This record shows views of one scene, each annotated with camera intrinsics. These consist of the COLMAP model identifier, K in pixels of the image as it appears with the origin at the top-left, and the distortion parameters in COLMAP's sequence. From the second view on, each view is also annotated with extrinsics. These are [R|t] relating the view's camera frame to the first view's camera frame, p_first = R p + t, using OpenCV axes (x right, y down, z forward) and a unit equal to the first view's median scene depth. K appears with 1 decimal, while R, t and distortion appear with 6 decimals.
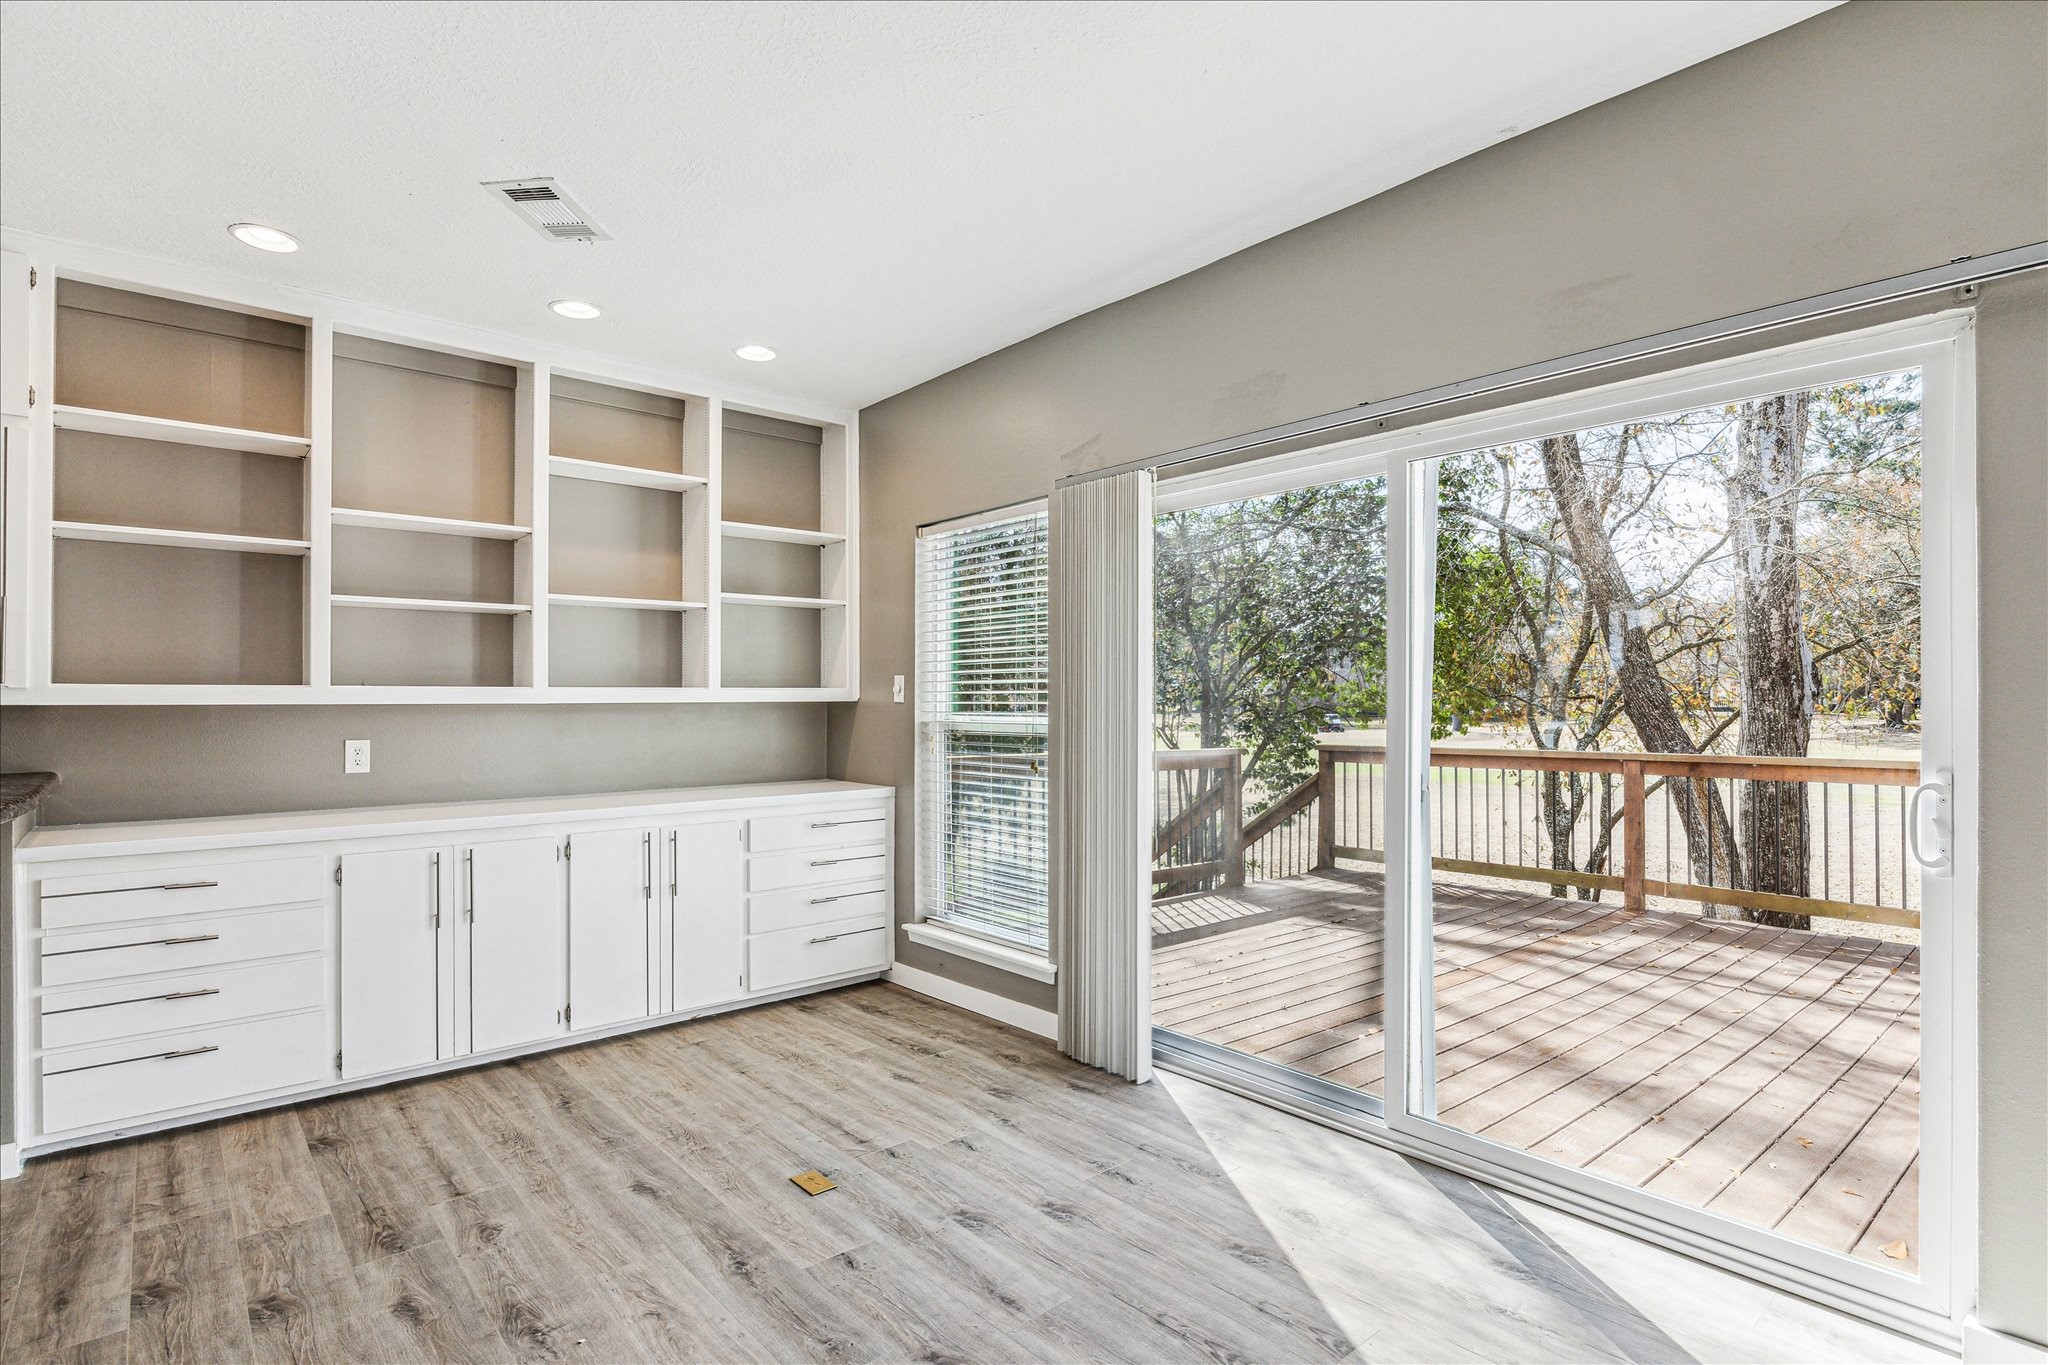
lens RADIAL K [[1020.1, 0, 1032.8], [0, 1020.1, 688.4], [0, 0, 1]] dist [-0.002287, -0.000756]
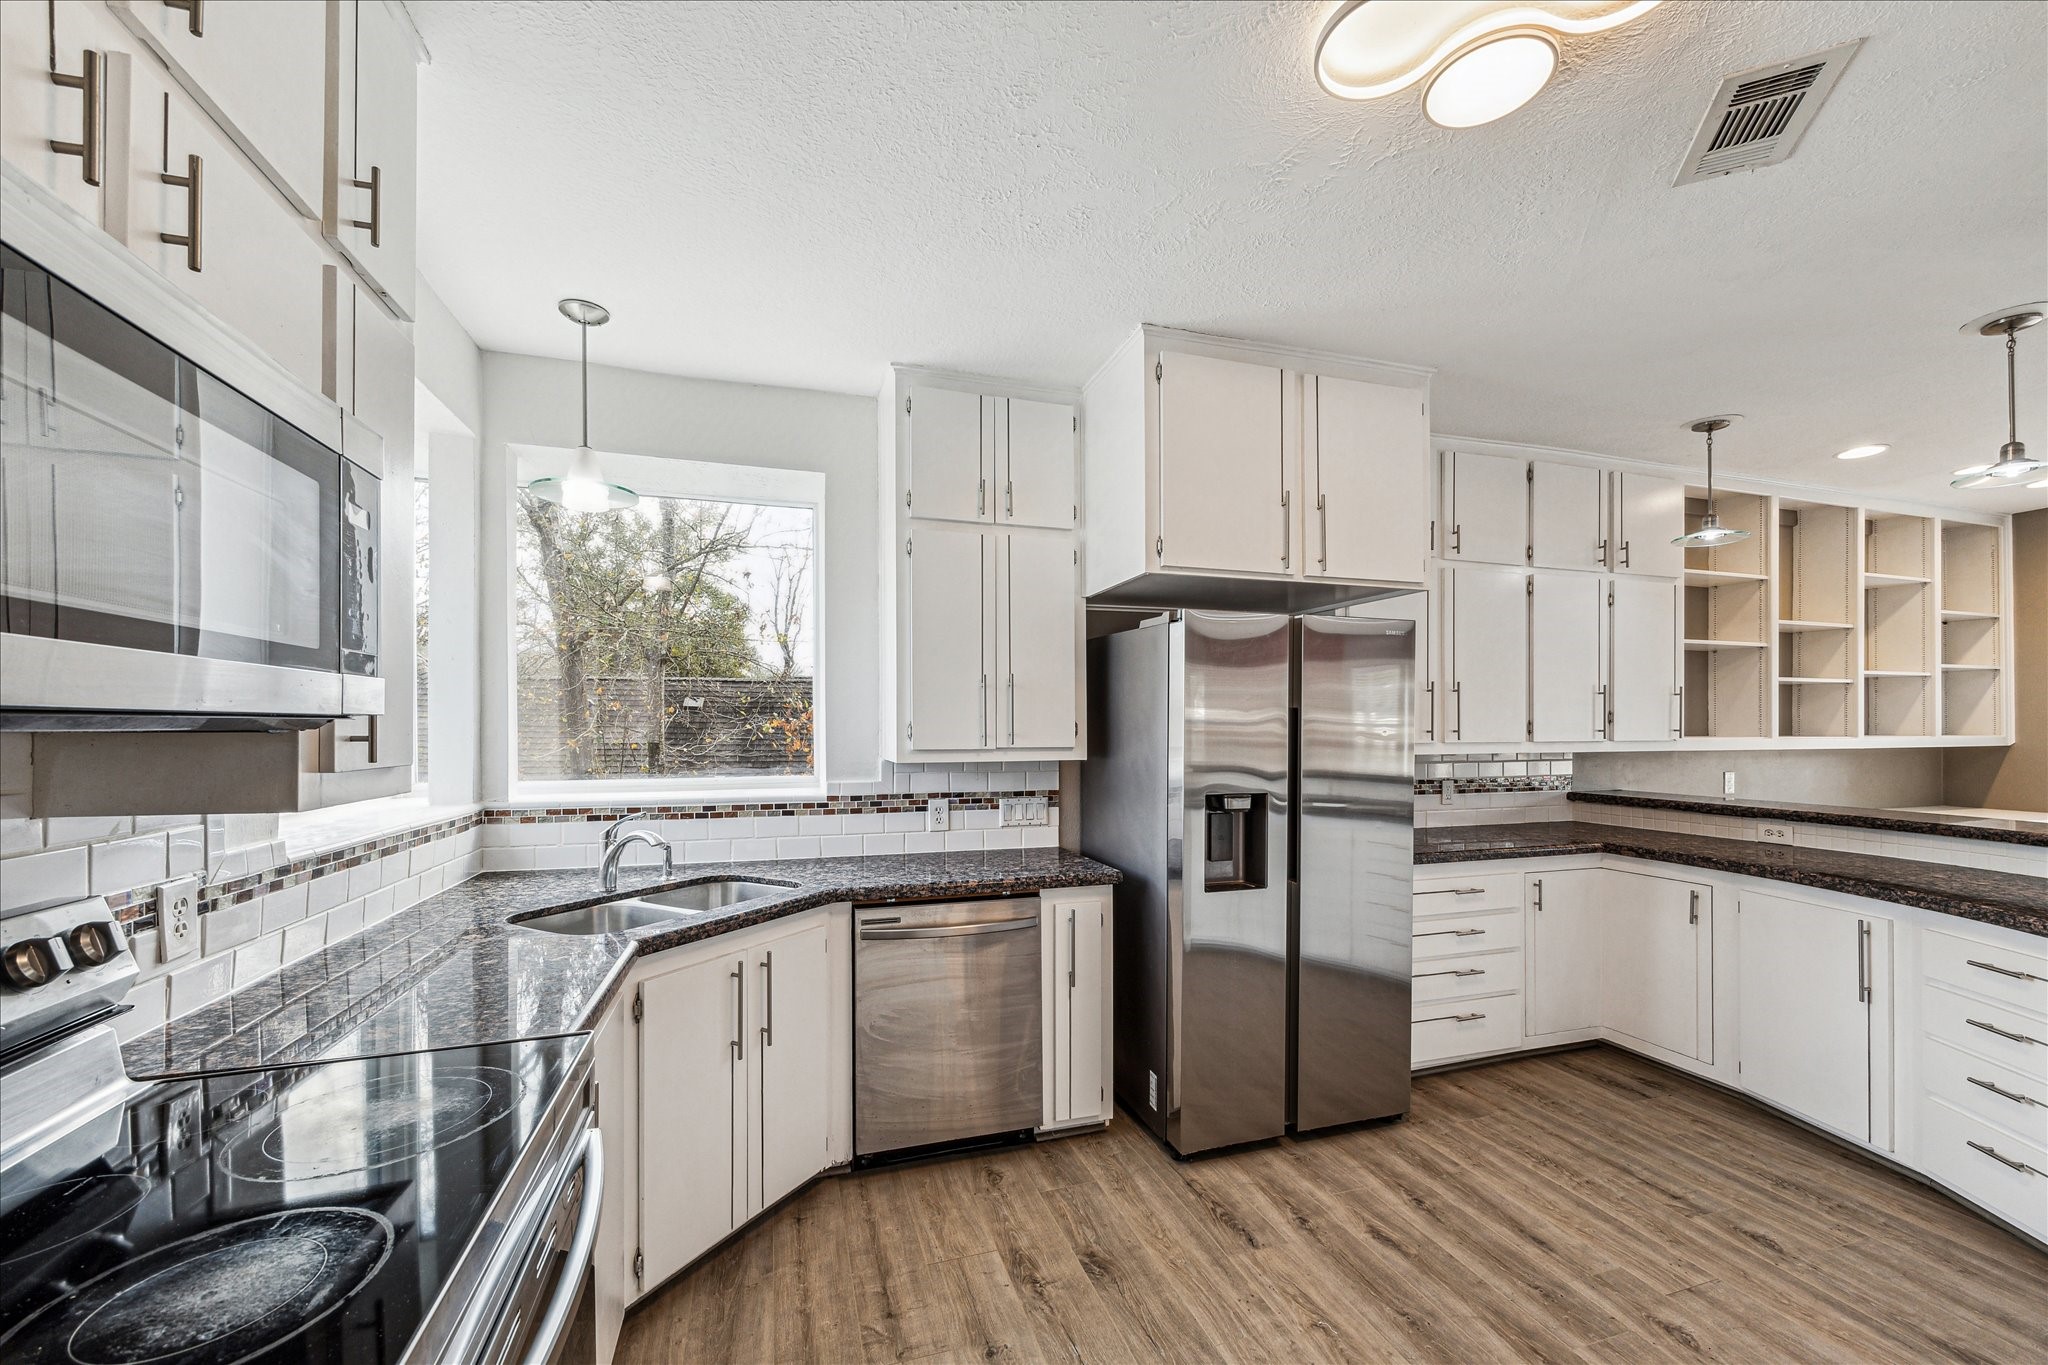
lens RADIAL K [[802.5, 0, 1021.0], [0, 802.5, 728.3], [0, 0, 1]] dist [0.000722, 0.000032]
pose [[0.917818, 0.000084, -0.397002, -1.213451], [0.003746, 0.999954, 0.008873, -0.030118], [0.396984, -0.009631, 0.917775, -0.527578]]
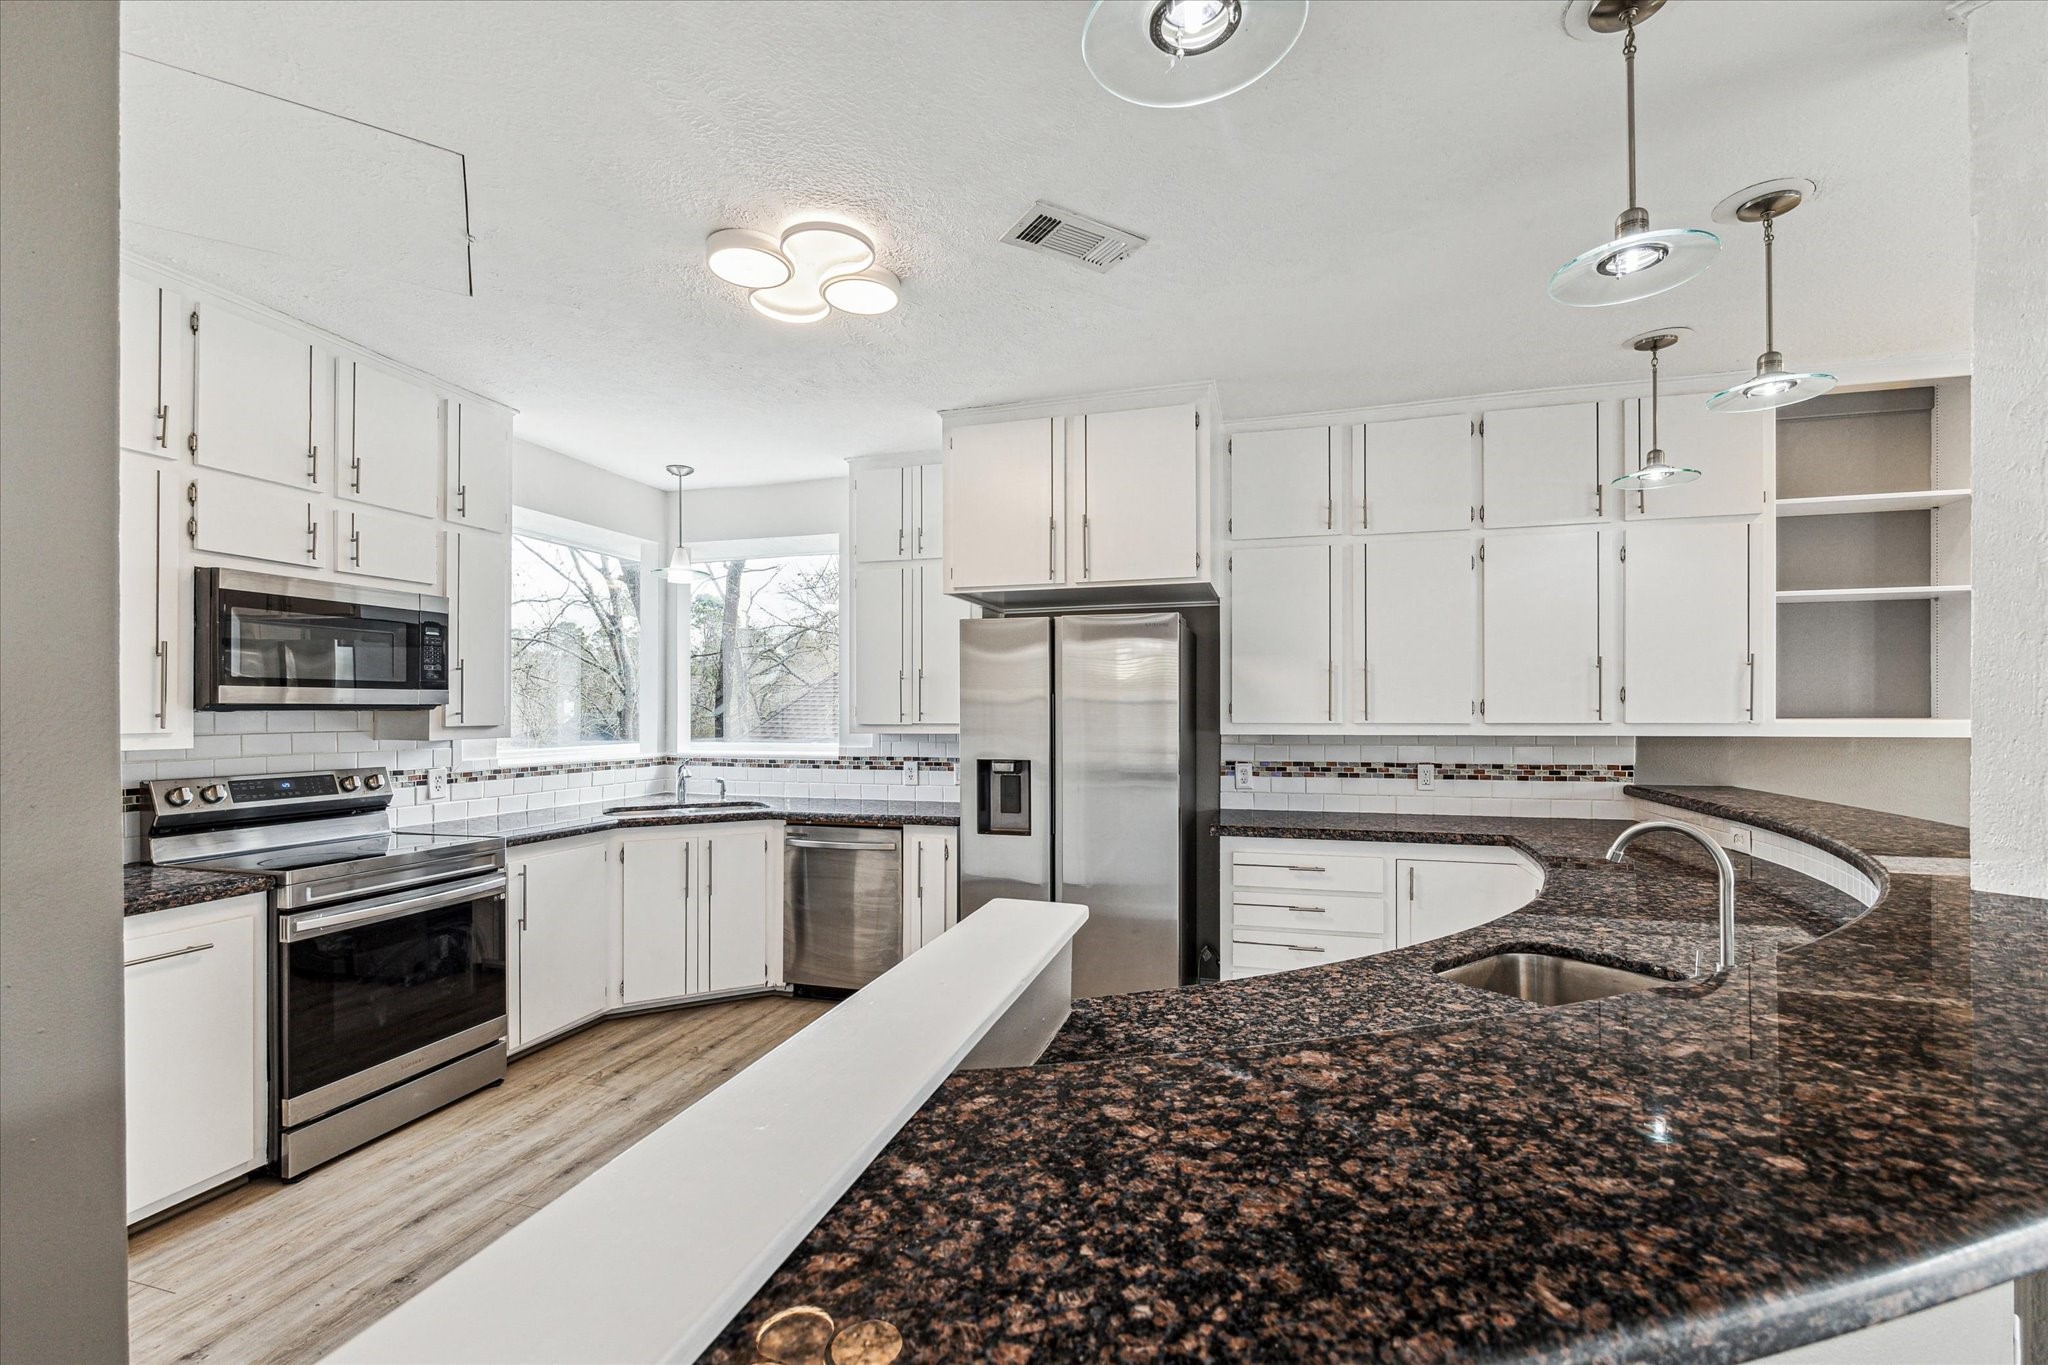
lens RADIAL K [[867.9, 0, 1020.8], [0, 867.9, 710.8], [0, 0, 1]] dist [-0.001002, -0.000092]
pose [[0.543204, -0.000553, -0.839601, -0.483712], [0.009434, 0.999941, 0.005446, -0.025776], [0.839548, -0.010879, 0.543177, -0.321022]]
